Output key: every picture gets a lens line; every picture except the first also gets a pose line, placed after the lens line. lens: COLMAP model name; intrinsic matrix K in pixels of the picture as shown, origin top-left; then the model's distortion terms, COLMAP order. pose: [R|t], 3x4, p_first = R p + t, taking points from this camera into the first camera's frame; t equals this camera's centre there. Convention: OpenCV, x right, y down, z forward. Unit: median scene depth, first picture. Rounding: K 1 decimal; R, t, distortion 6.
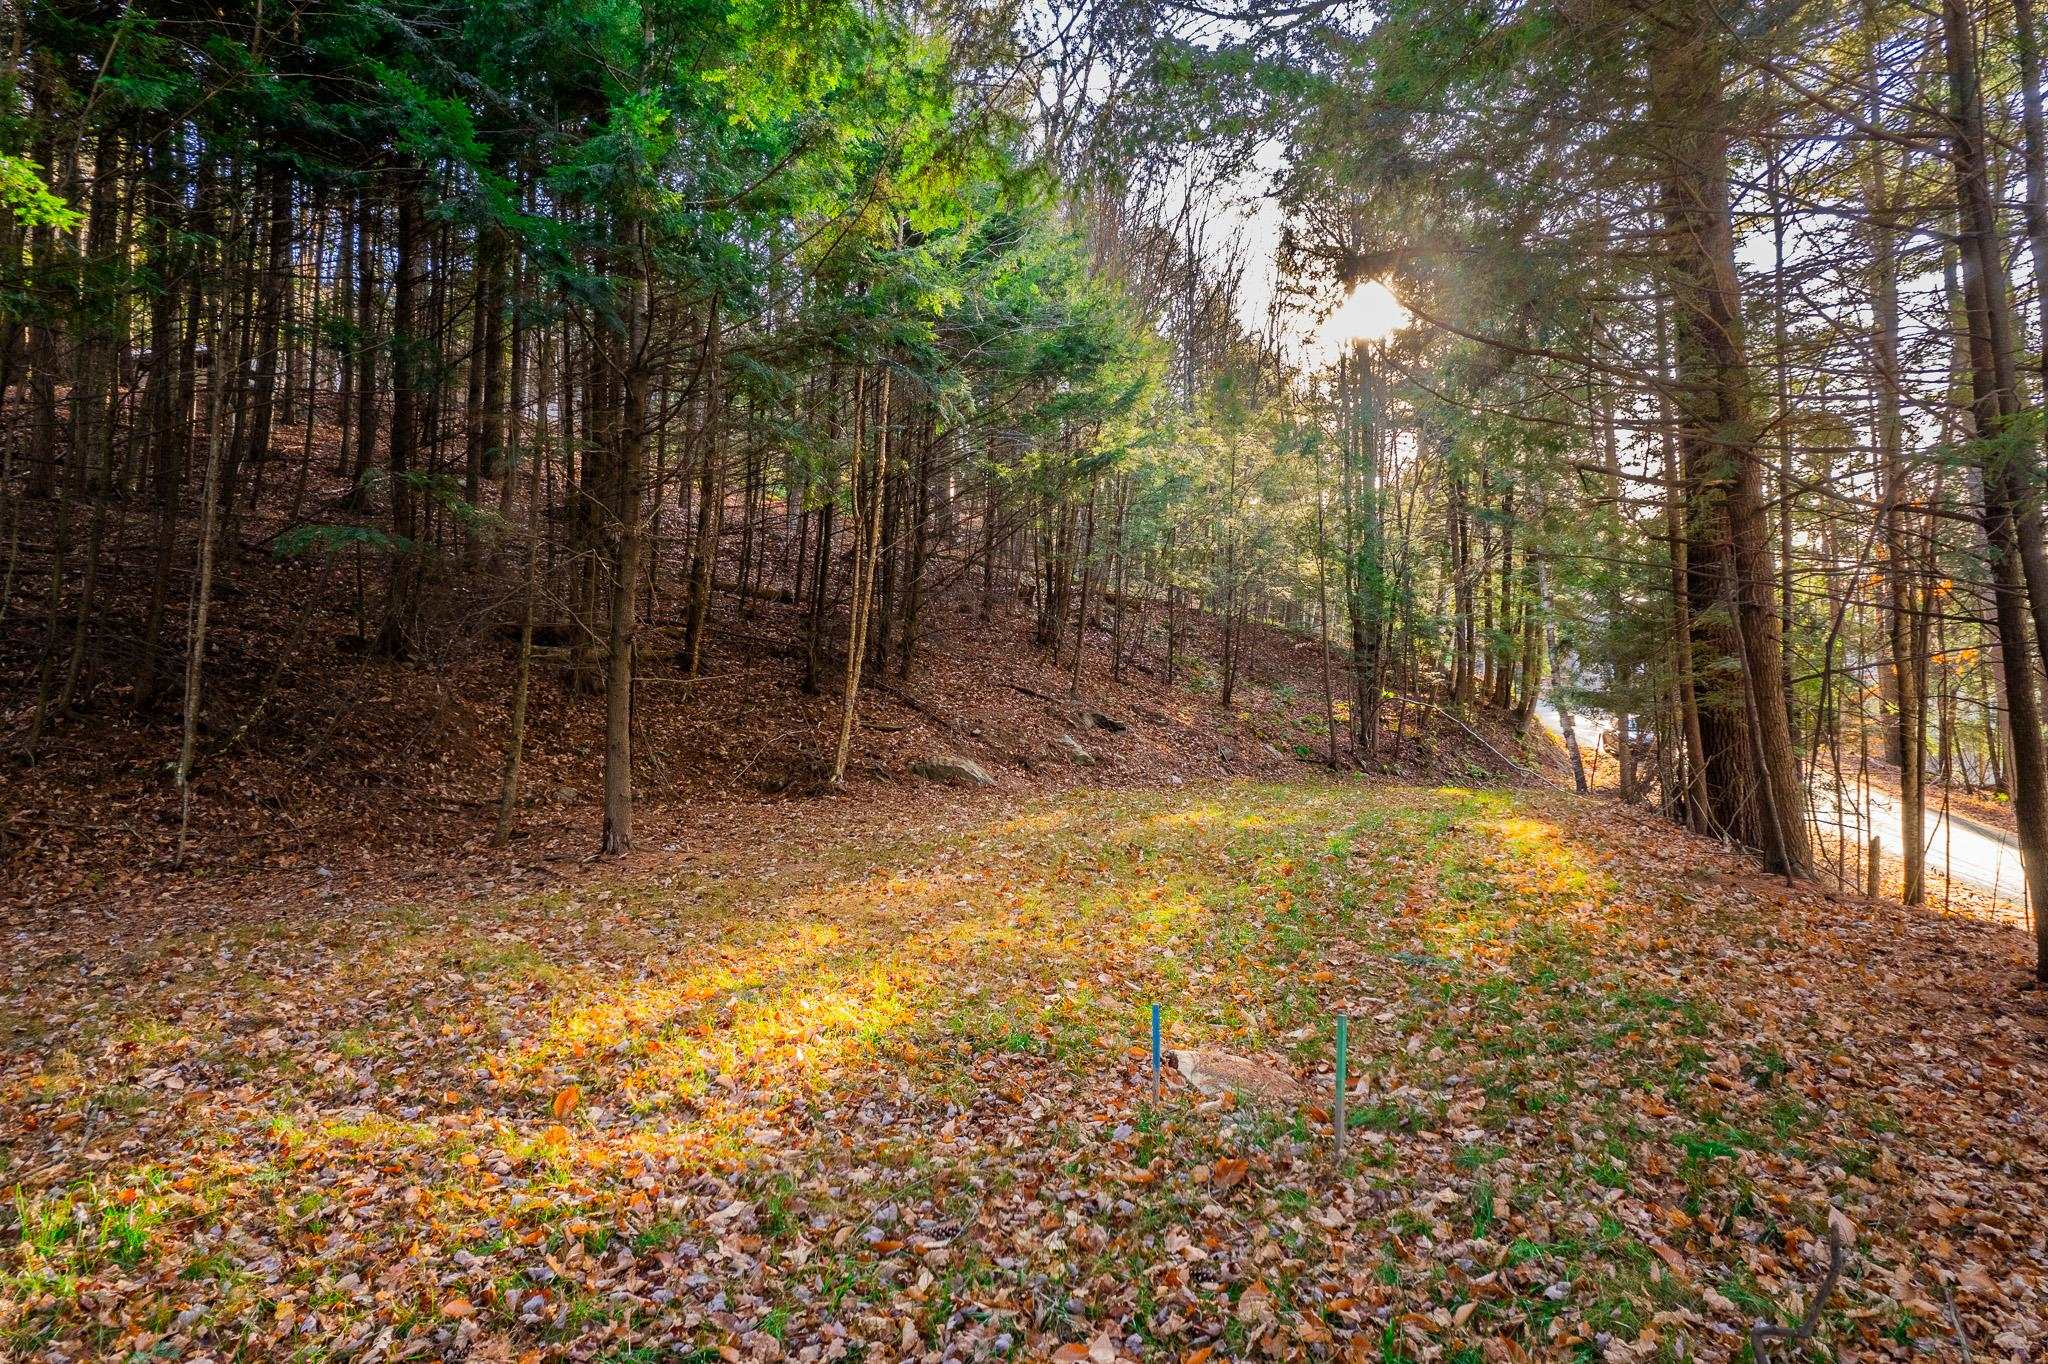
lens RADIAL K [[1299.0, 0, 1026.4], [0, 1299.0, 684.8], [0, 0, 1]] dist [-0.002677, 0.000996]
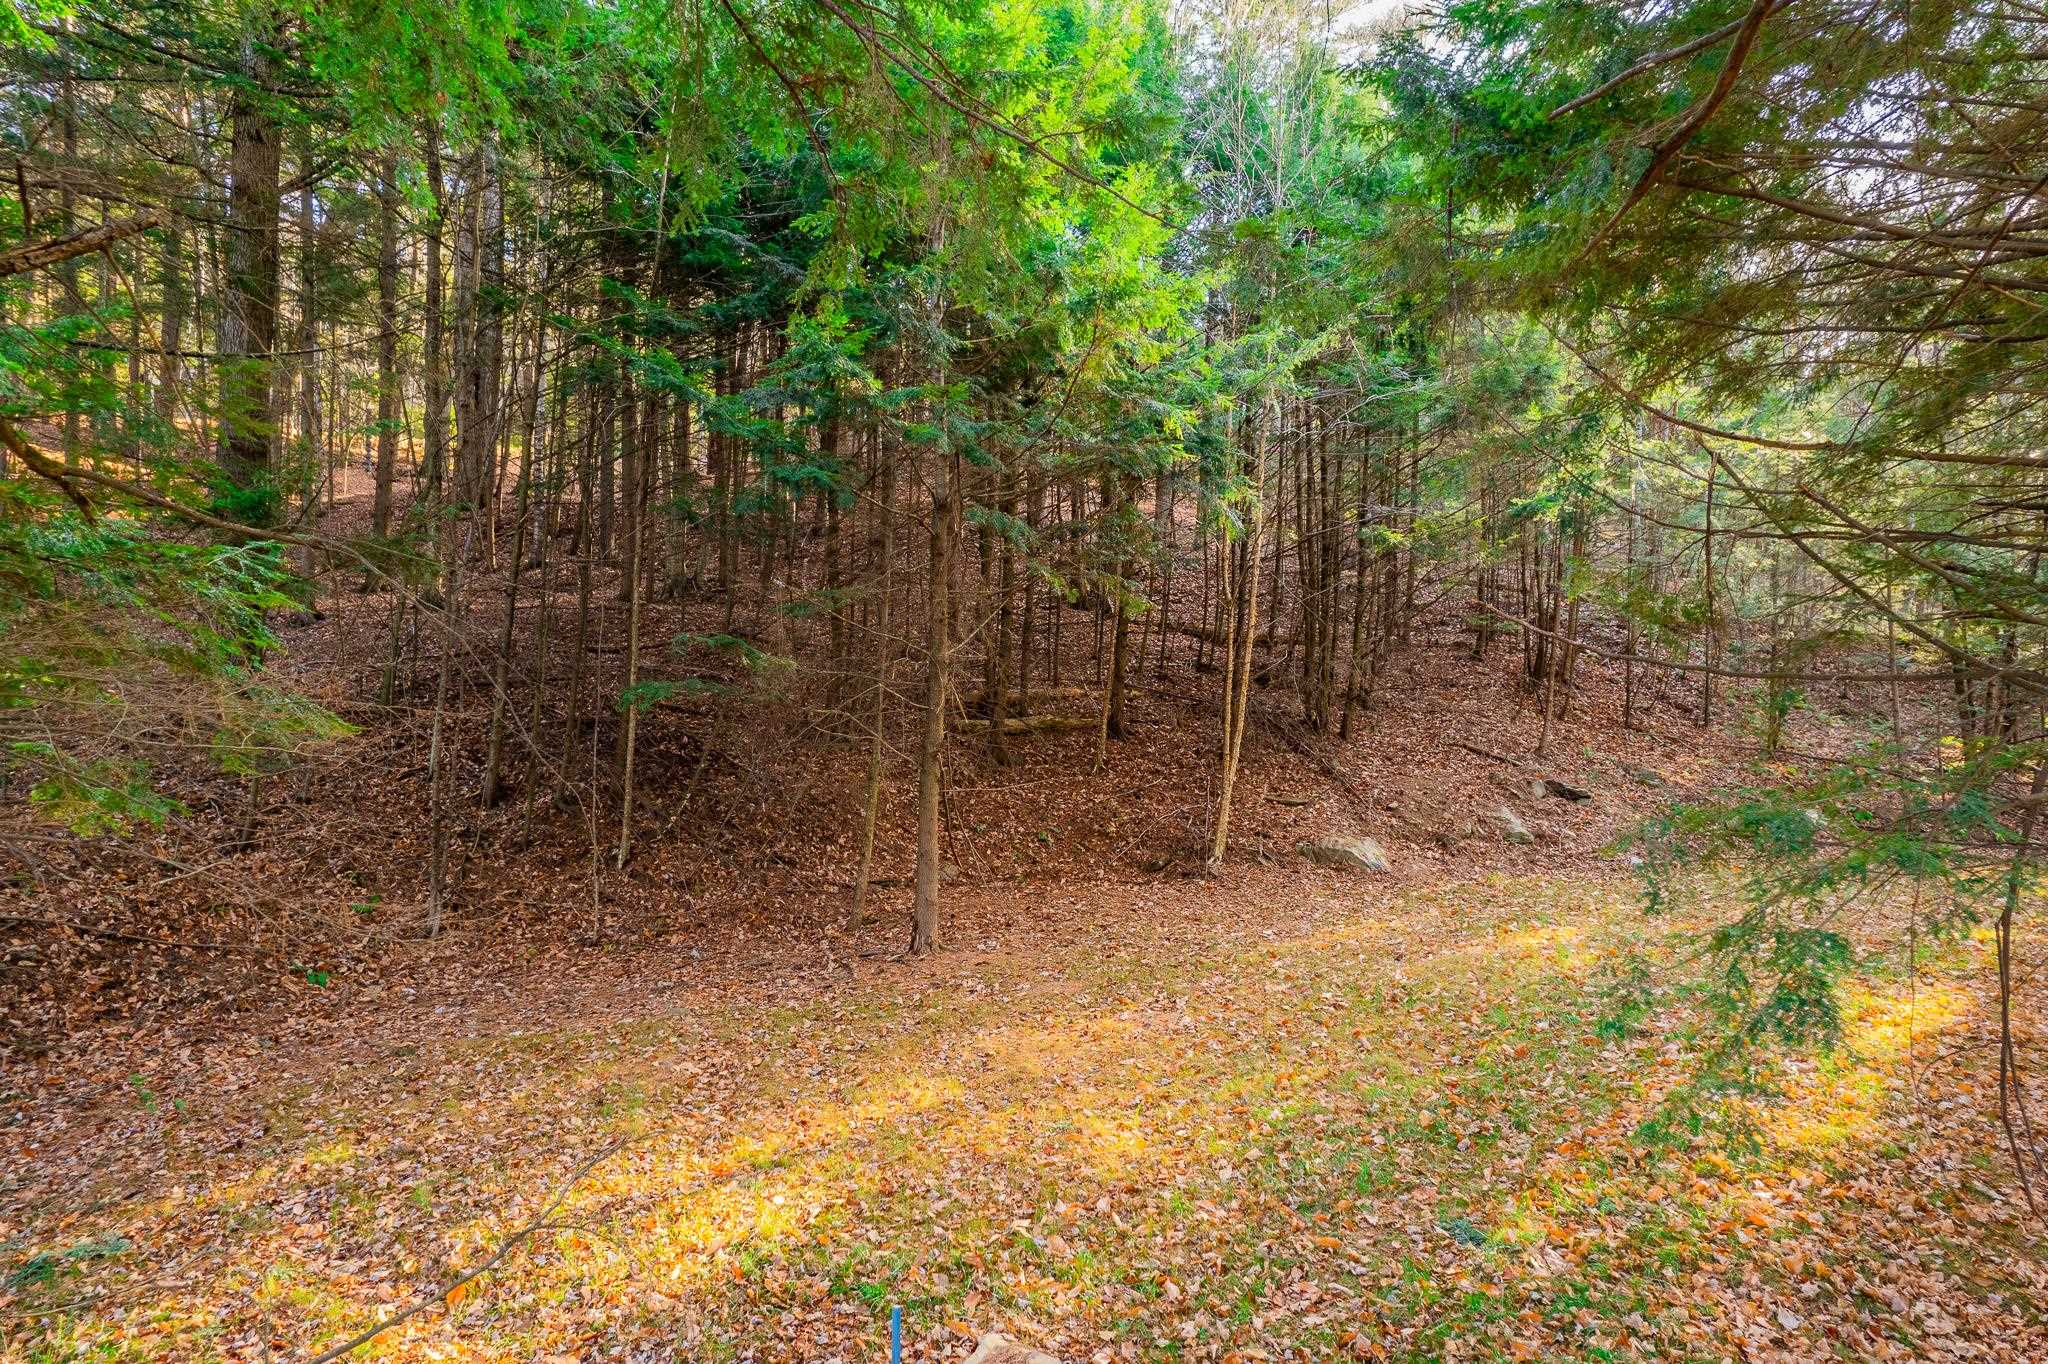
lens RADIAL K [[1299.0, 0, 1026.4], [0, 1299.0, 684.5], [0, 0, 1]] dist [-0.002677, 0.000996]
pose [[0.903639, -0.014318, -0.428055, 0.151646], [0.010883, 0.999886, -0.010470, -0.053678], [0.428156, 0.004802, 0.903692, 0.034609]]
